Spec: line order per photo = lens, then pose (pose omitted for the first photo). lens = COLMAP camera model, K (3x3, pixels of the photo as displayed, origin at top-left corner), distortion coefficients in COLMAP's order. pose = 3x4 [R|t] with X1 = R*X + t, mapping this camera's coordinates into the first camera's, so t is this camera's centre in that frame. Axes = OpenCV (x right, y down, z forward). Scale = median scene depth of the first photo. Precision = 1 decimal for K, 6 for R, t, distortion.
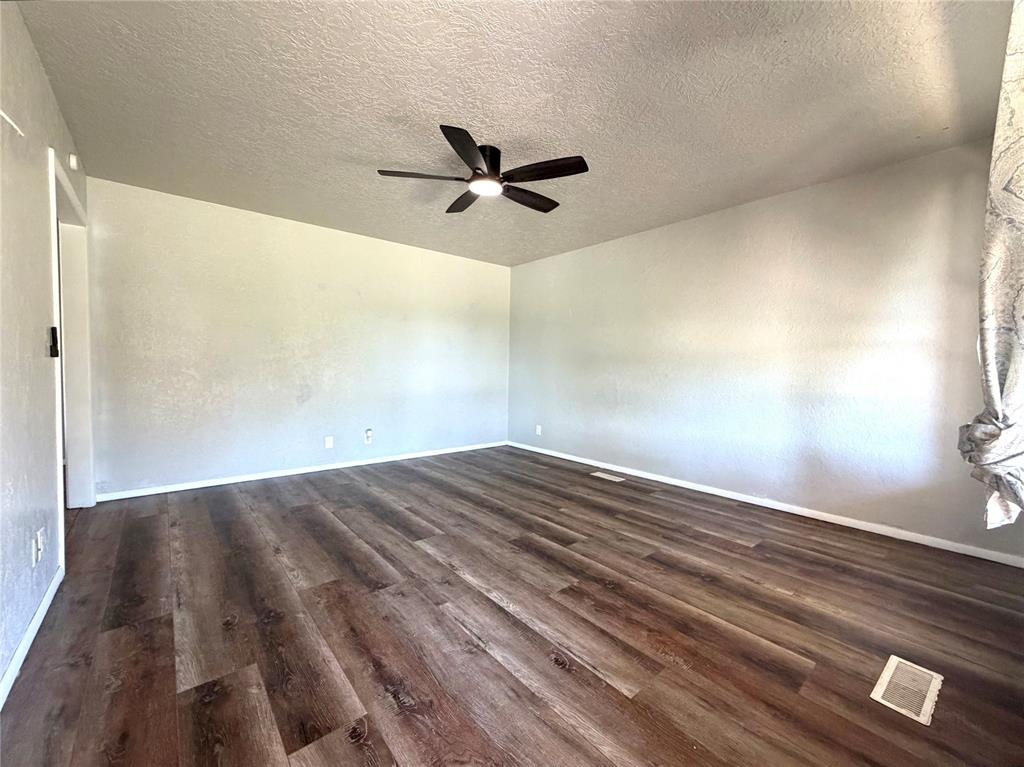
lens RADIAL K [[415.0, 0, 509.8], [0, 415.0, 383.5], [0, 0, 1]] dist [0.002342, -0.000166]
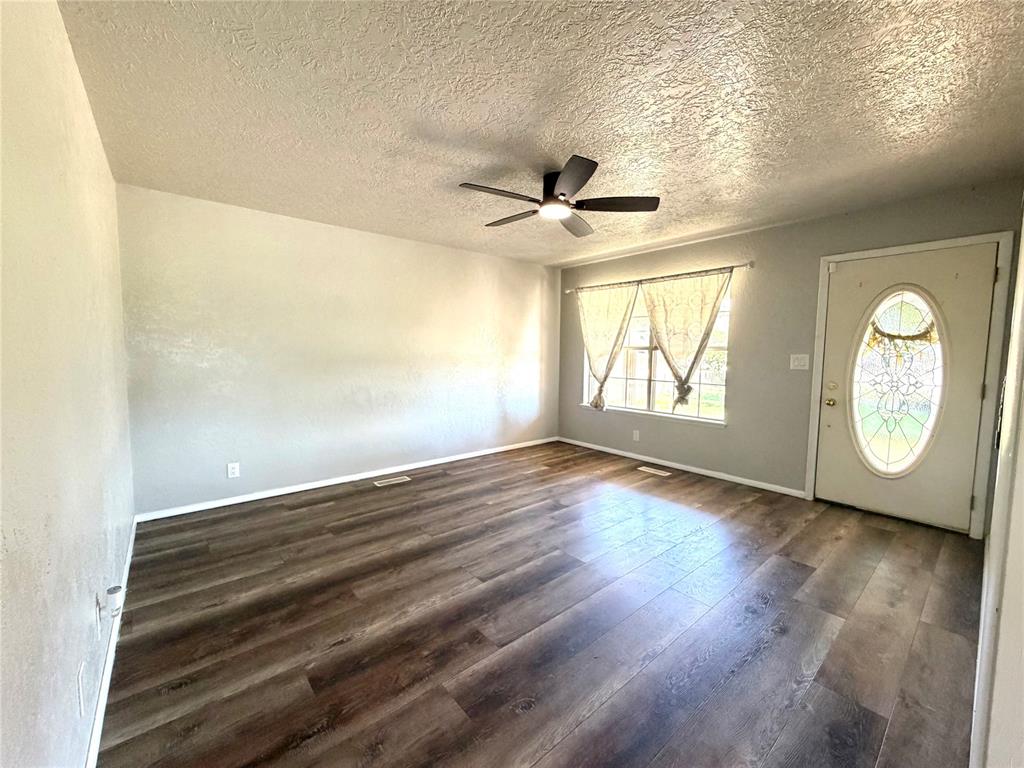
lens RADIAL K [[415.0, 0, 509.8], [0, 415.0, 384.0], [0, 0, 1]] dist [0.002342, -0.000166]
pose [[-0.007905, -0.092254, 0.995704, -0.957441], [0.032569, 0.995183, 0.092464, -0.113589], [-0.999438, 0.033160, -0.004862, 0.954316]]
